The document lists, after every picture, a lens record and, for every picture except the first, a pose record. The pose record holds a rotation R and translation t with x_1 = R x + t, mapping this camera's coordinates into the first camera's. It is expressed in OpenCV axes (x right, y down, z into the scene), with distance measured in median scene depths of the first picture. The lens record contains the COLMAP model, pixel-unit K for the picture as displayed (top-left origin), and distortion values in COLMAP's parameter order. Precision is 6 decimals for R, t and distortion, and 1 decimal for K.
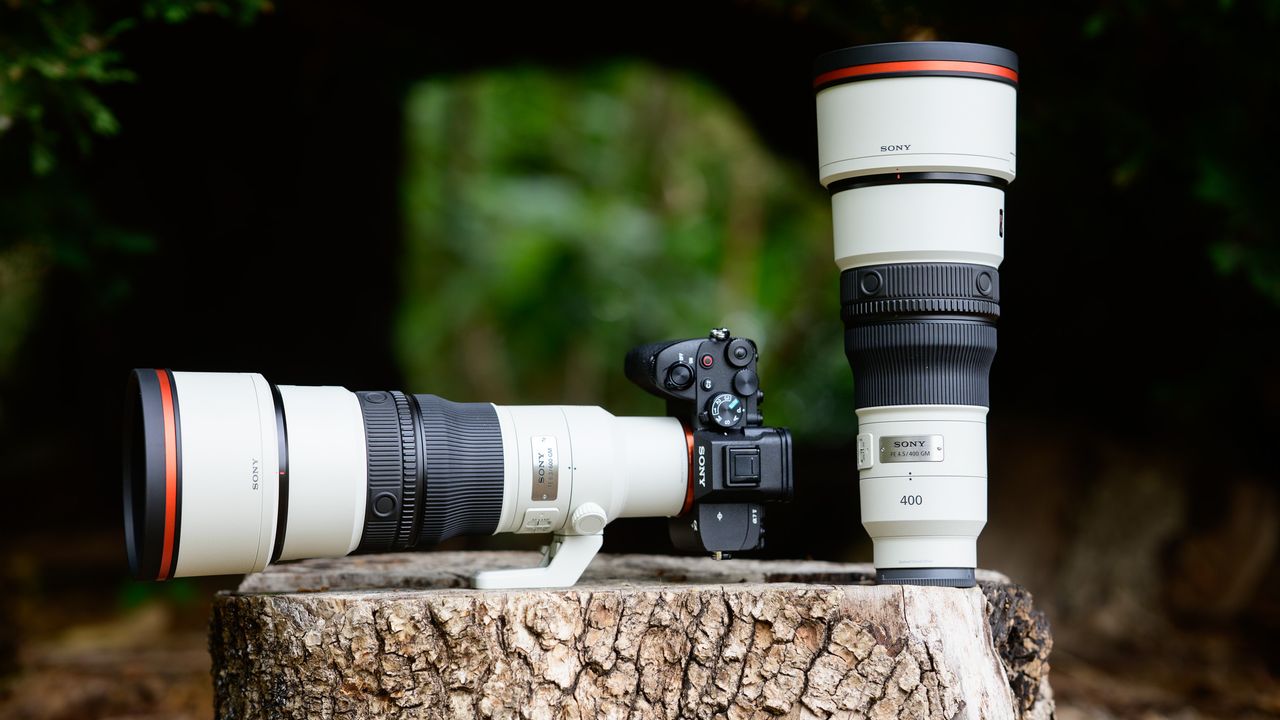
lens RADIAL K [[3166.8, 0, 639.9], [0, 3166.8, 359.6], [0, 0, 1]] dist [0.193158, 0.000000]
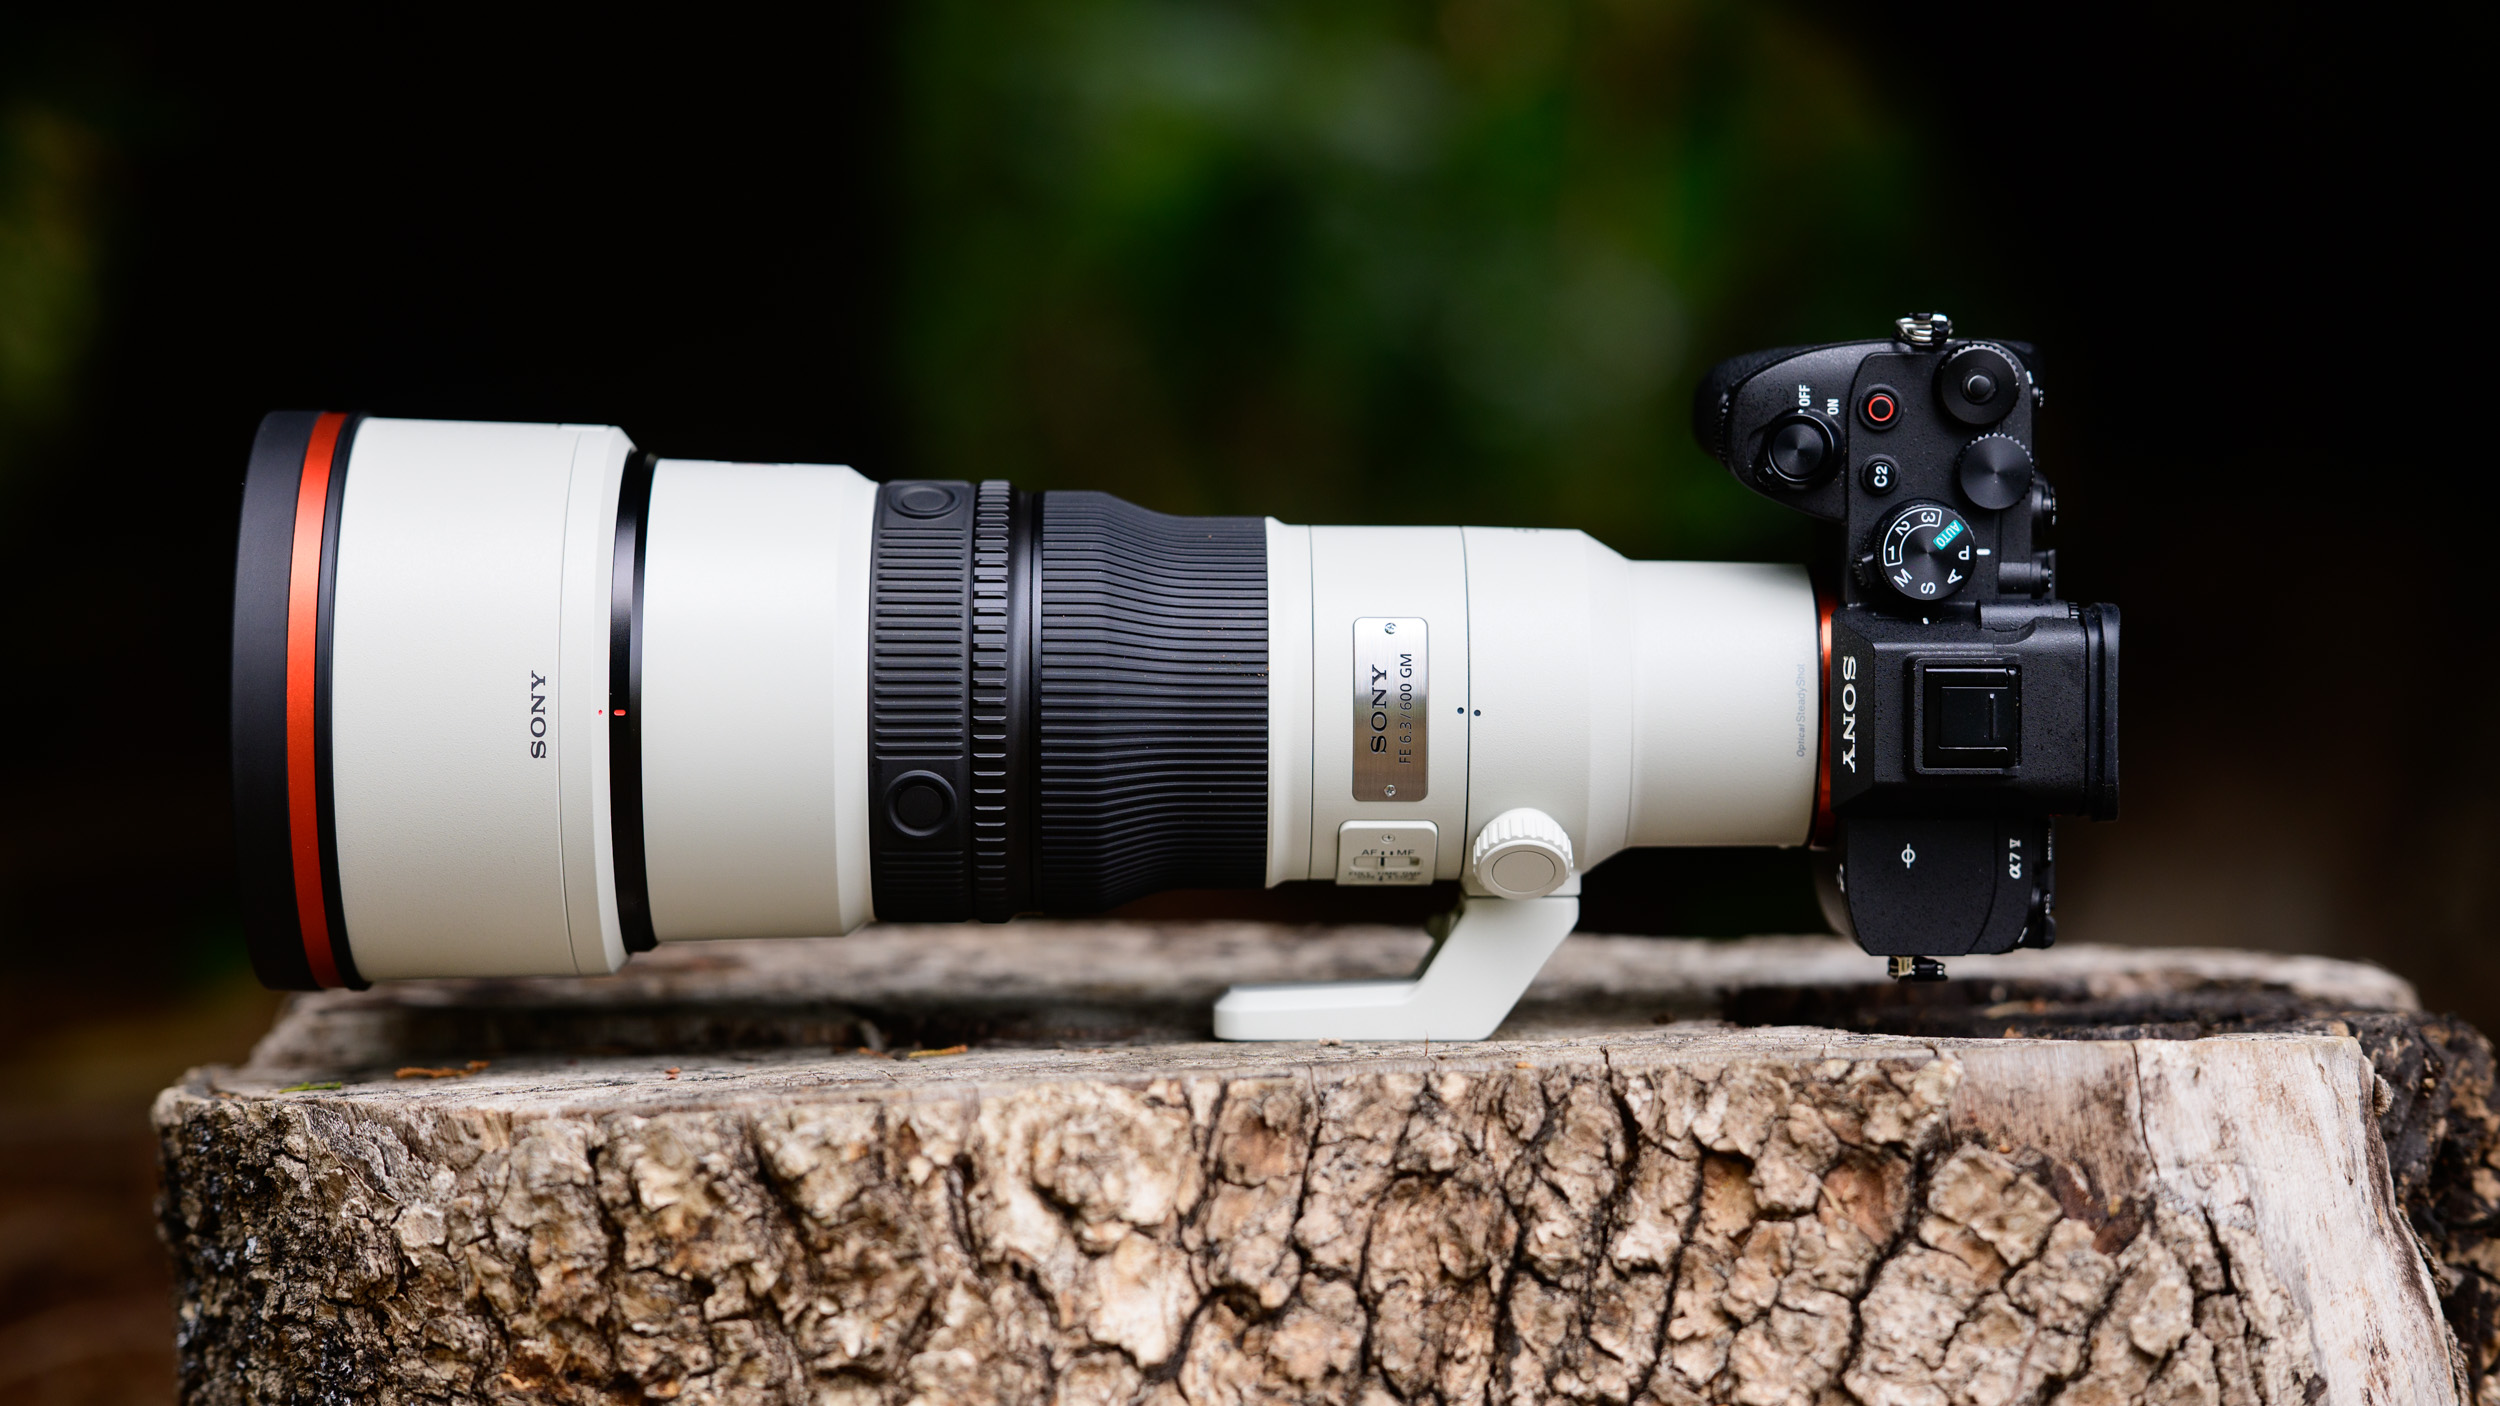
lens RADIAL K [[6185.2, 0, 1248.6], [0, 6185.2, 705.3], [0, 0, 1]] dist [0.193158, 0.000000]
pose [[0.999369, -0.019473, -0.029714, 0.008052], [0.021034, 0.998365, 0.053155, -0.002699], [0.028630, -0.053746, 0.998144, 0.332673]]
